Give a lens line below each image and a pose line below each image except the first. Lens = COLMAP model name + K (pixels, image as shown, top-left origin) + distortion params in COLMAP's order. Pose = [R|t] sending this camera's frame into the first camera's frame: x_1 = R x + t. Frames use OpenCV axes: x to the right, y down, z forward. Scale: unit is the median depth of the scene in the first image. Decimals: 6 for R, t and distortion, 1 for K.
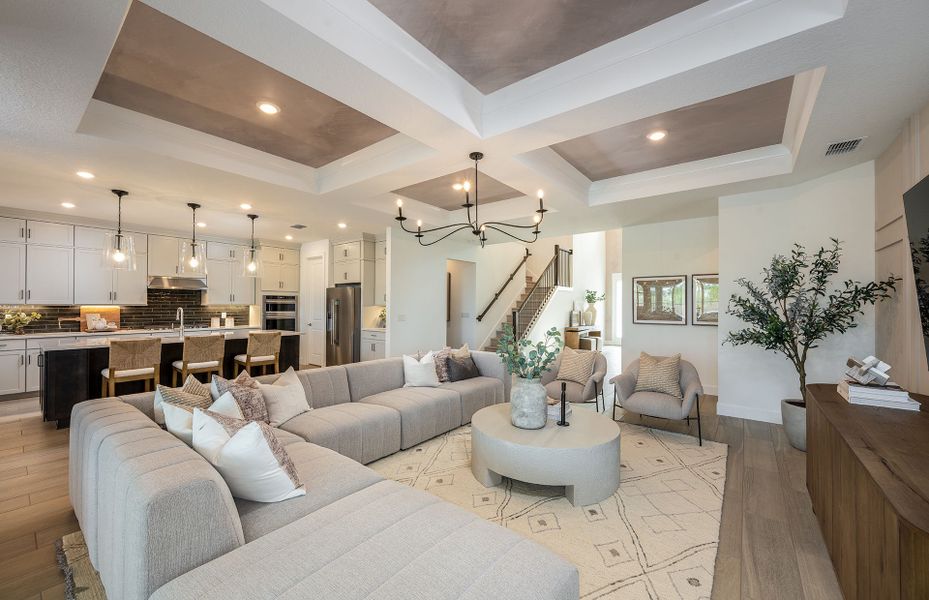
lens RADIAL K [[360.9, 0, 466.3], [0, 360.9, 304.6], [0, 0, 1]] dist [-0.002096, 0.000111]
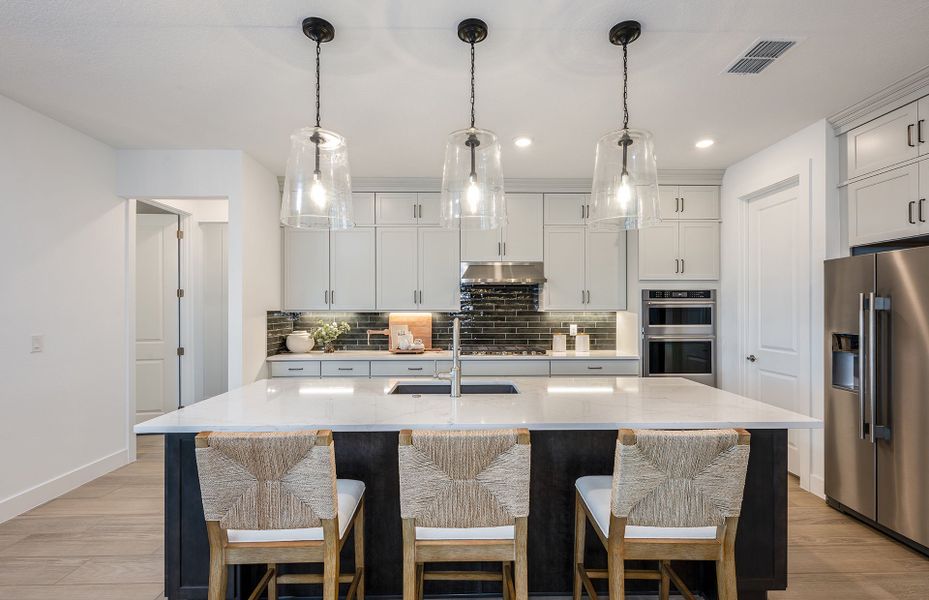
lens RADIAL K [[412.1, 0, 468.7], [0, 412.1, 304.4], [0, 0, 1]] dist [-0.001278, -0.000089]
pose [[0.634138, -0.013616, -0.773100, -0.352943], [0.003120, 0.999882, -0.015051, 0.000302], [0.773214, 0.007132, 0.634106, 0.584418]]
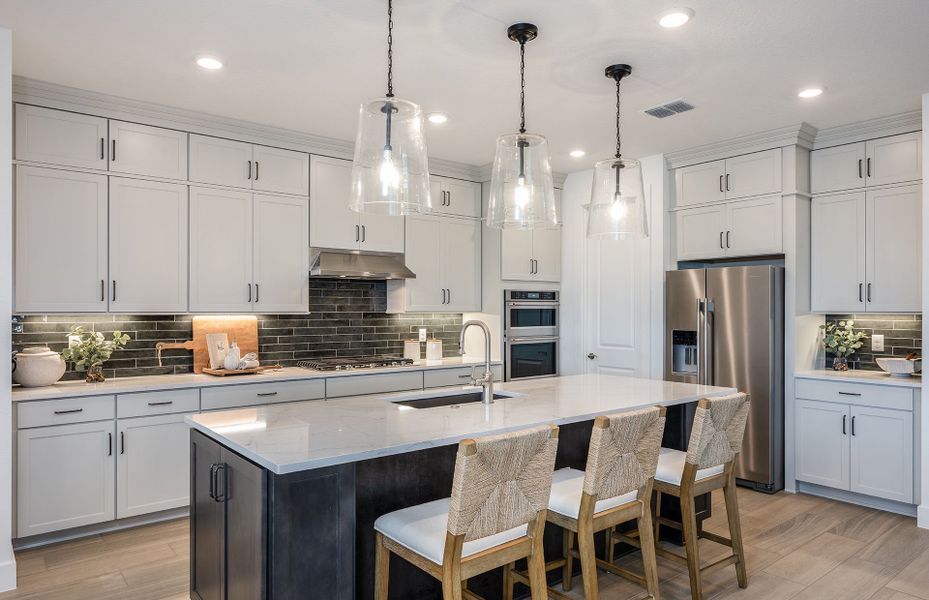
lens RADIAL K [[594.4, 0, 467.4], [0, 594.4, 312.7], [0, 0, 1]] dist [-0.002639, -0.000334]
pose [[0.975458, -0.002504, -0.220173, -0.538277], [0.003682, 0.999981, 0.004937, -0.002381], [0.220156, -0.005626, 0.975448, 0.330278]]
